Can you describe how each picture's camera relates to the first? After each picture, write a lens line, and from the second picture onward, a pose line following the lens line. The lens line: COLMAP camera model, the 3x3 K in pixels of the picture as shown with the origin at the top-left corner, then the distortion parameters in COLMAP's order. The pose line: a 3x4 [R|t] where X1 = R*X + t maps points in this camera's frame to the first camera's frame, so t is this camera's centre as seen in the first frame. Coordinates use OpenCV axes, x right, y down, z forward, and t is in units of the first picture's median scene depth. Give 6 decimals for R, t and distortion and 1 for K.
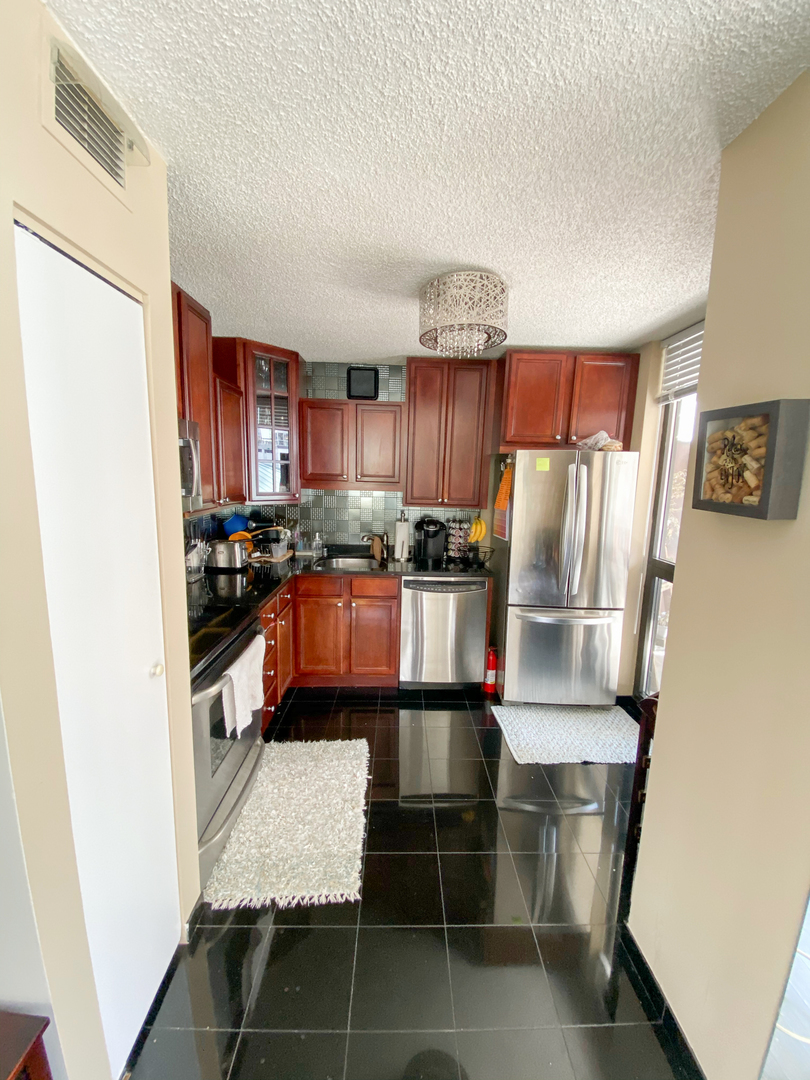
lens RADIAL K [[435.7, 0, 404.5], [0, 435.7, 540.3], [0, 0, 1]] dist [0.001161, 0.000016]
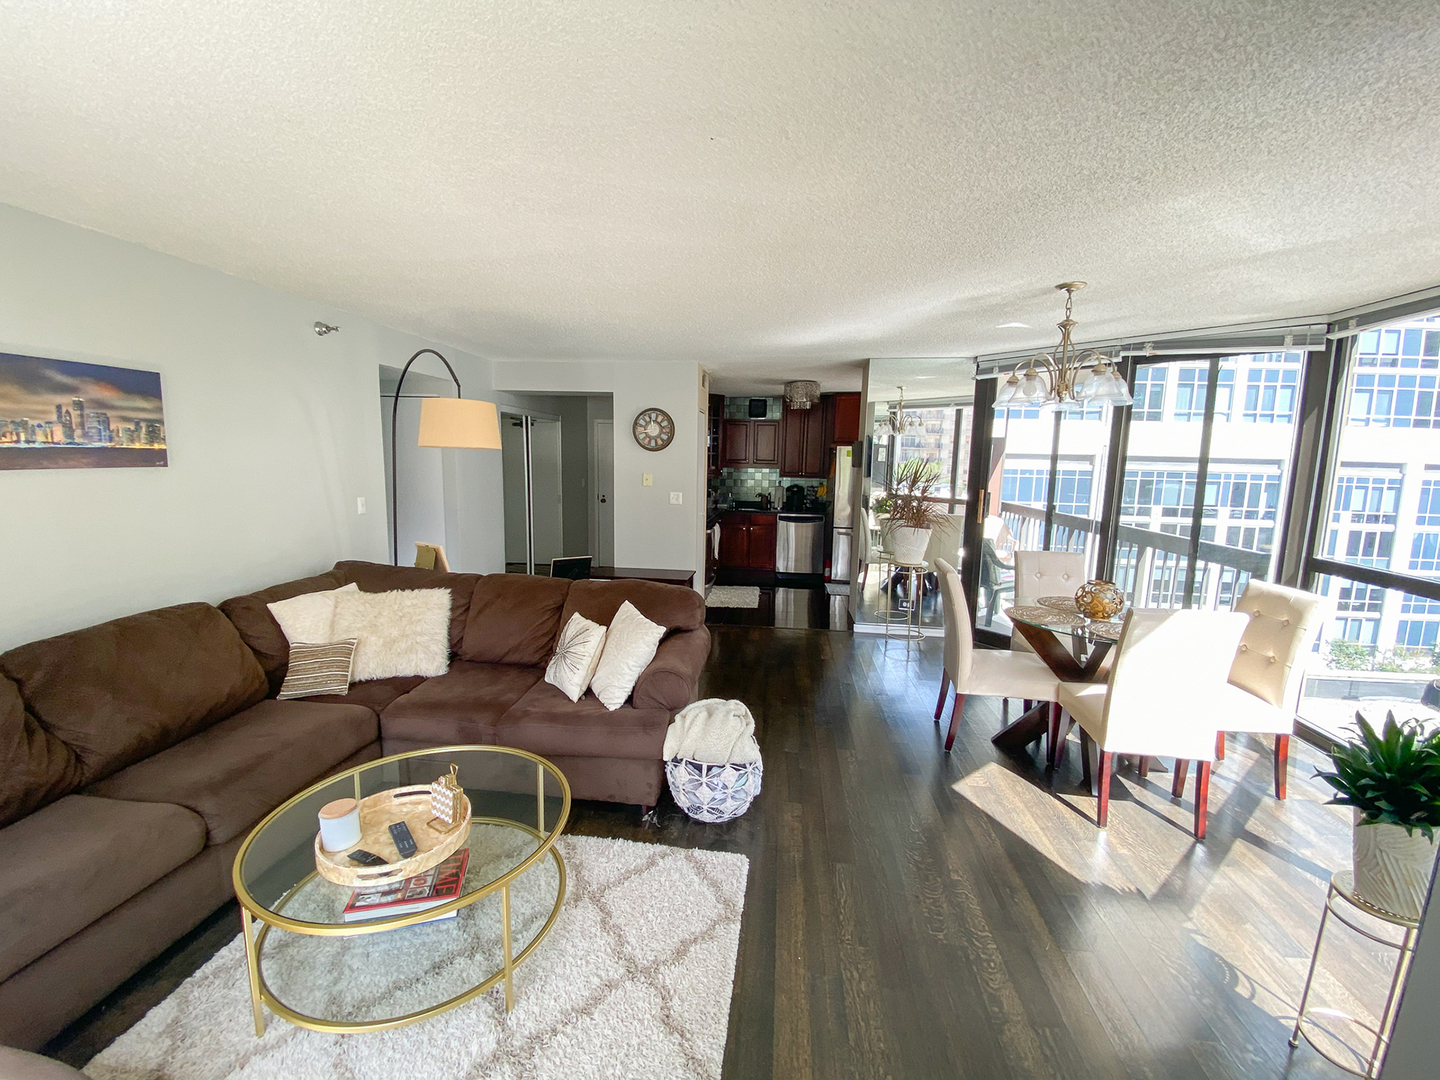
lens RADIAL K [[580.9, 0, 723.5], [0, 580.9, 532.6], [0, 0, 1]] dist [0.001161, 0.000016]
pose [[0.990901, 0.009687, -0.134247, 0.089824], [-0.012278, 0.999754, -0.018486, 0.193028], [0.134035, 0.019966, 0.990775, -1.359443]]
